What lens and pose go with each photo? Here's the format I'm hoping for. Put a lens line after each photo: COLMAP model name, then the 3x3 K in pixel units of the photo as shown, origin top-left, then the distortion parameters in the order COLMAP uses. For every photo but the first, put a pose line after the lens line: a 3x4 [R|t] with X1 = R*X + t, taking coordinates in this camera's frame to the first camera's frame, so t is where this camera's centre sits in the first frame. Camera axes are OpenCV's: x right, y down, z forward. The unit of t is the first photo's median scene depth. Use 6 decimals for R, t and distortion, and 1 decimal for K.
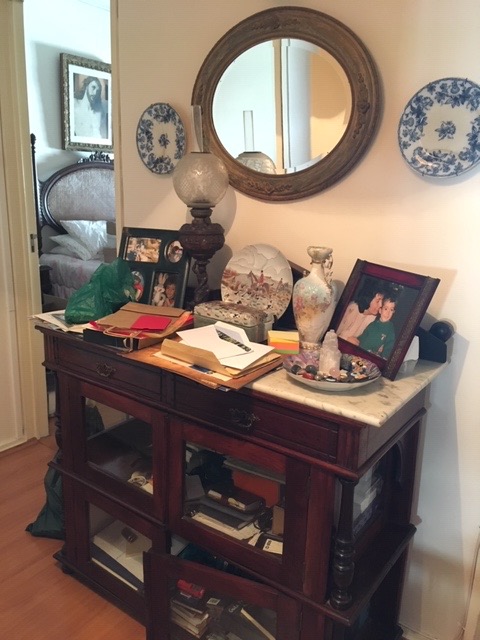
lens RADIAL K [[541.4, 0, 240.0], [0, 541.4, 320.0], [0, 0, 1]] dist [0.120471, -0.175601]
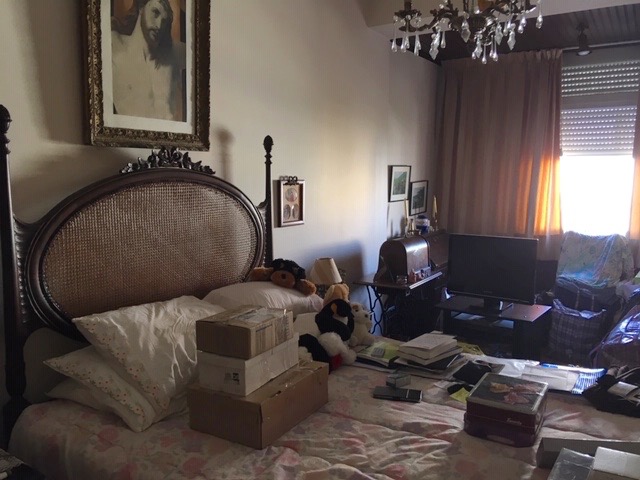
lens RADIAL K [[541.4, 0, 320.0], [0, 541.4, 240.0], [0, 0, 1]] dist [0.120471, -0.175601]
pose [[0.997241, -0.045584, 0.058591, -0.166461], [0.053222, 0.989248, -0.136217, -0.166350], [-0.051751, 0.138959, 0.988945, 0.571590]]
